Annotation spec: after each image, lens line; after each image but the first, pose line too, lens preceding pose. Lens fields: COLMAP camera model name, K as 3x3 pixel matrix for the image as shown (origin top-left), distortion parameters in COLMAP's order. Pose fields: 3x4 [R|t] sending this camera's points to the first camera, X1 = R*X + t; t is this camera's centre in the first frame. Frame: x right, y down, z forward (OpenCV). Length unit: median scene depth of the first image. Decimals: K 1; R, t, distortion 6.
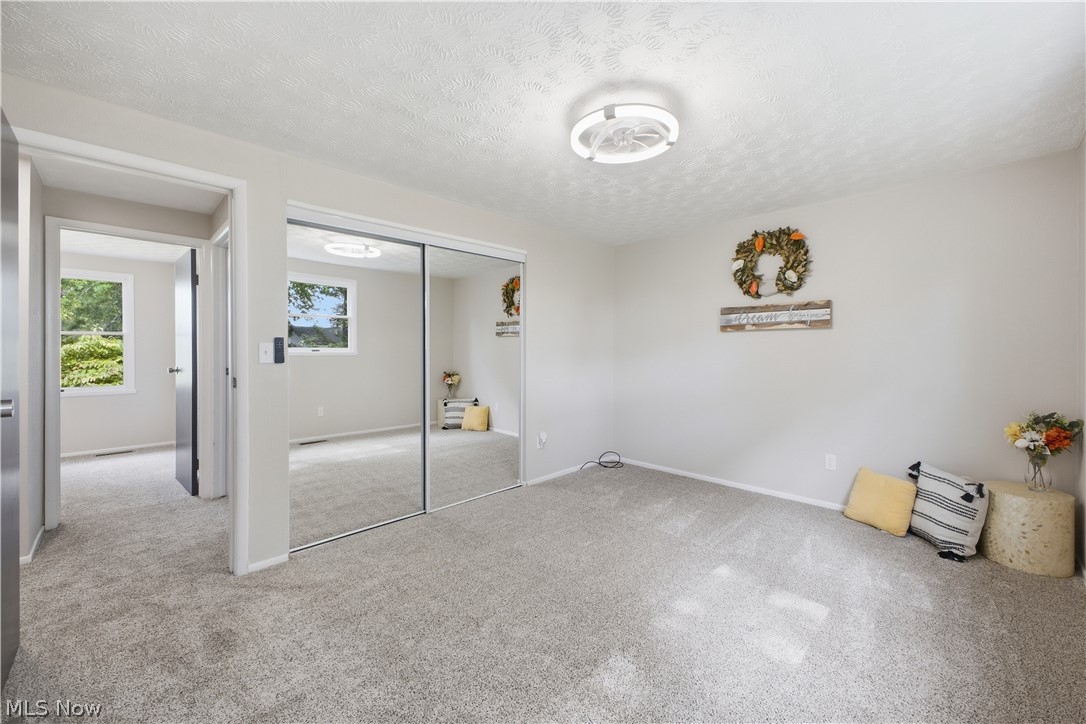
lens RADIAL K [[430.1, 0, 544.6], [0, 430.1, 352.7], [0, 0, 1]] dist [0.001649, 0.000212]
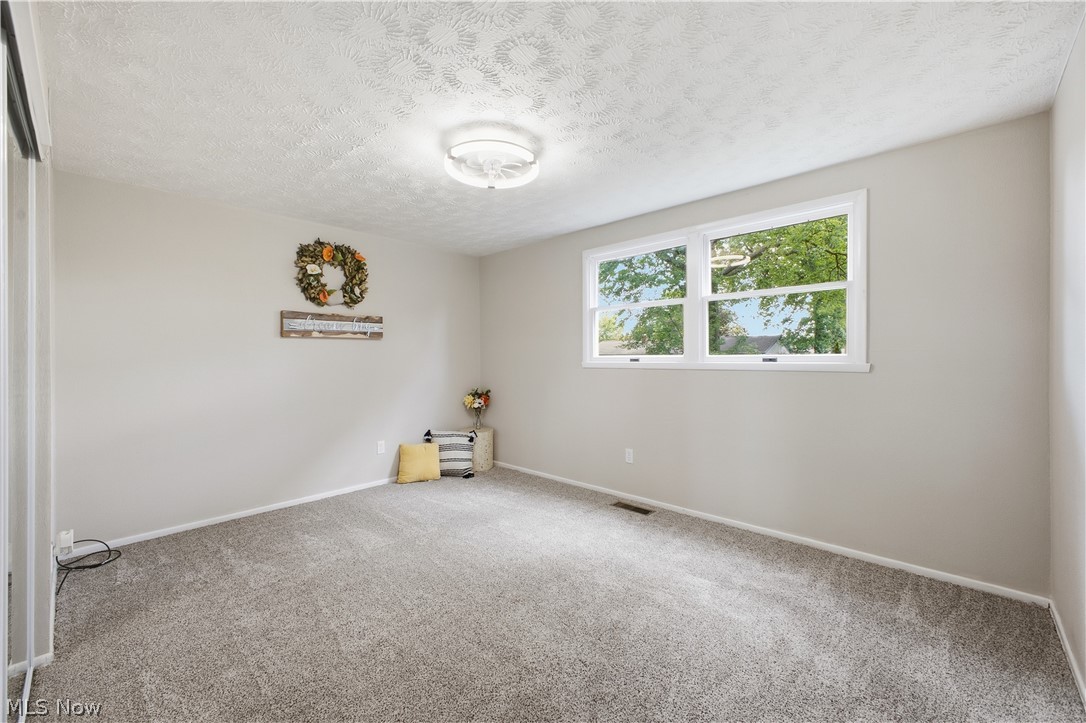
lens RADIAL K [[430.1, 0, 544.8], [0, 430.1, 358.3], [0, 0, 1]] dist [0.001649, 0.000212]
pose [[-0.038932, -0.006499, 0.999221, -0.561289], [0.012540, 0.999897, 0.006992, -0.004470], [-0.999163, 0.012803, -0.038847, 0.541438]]
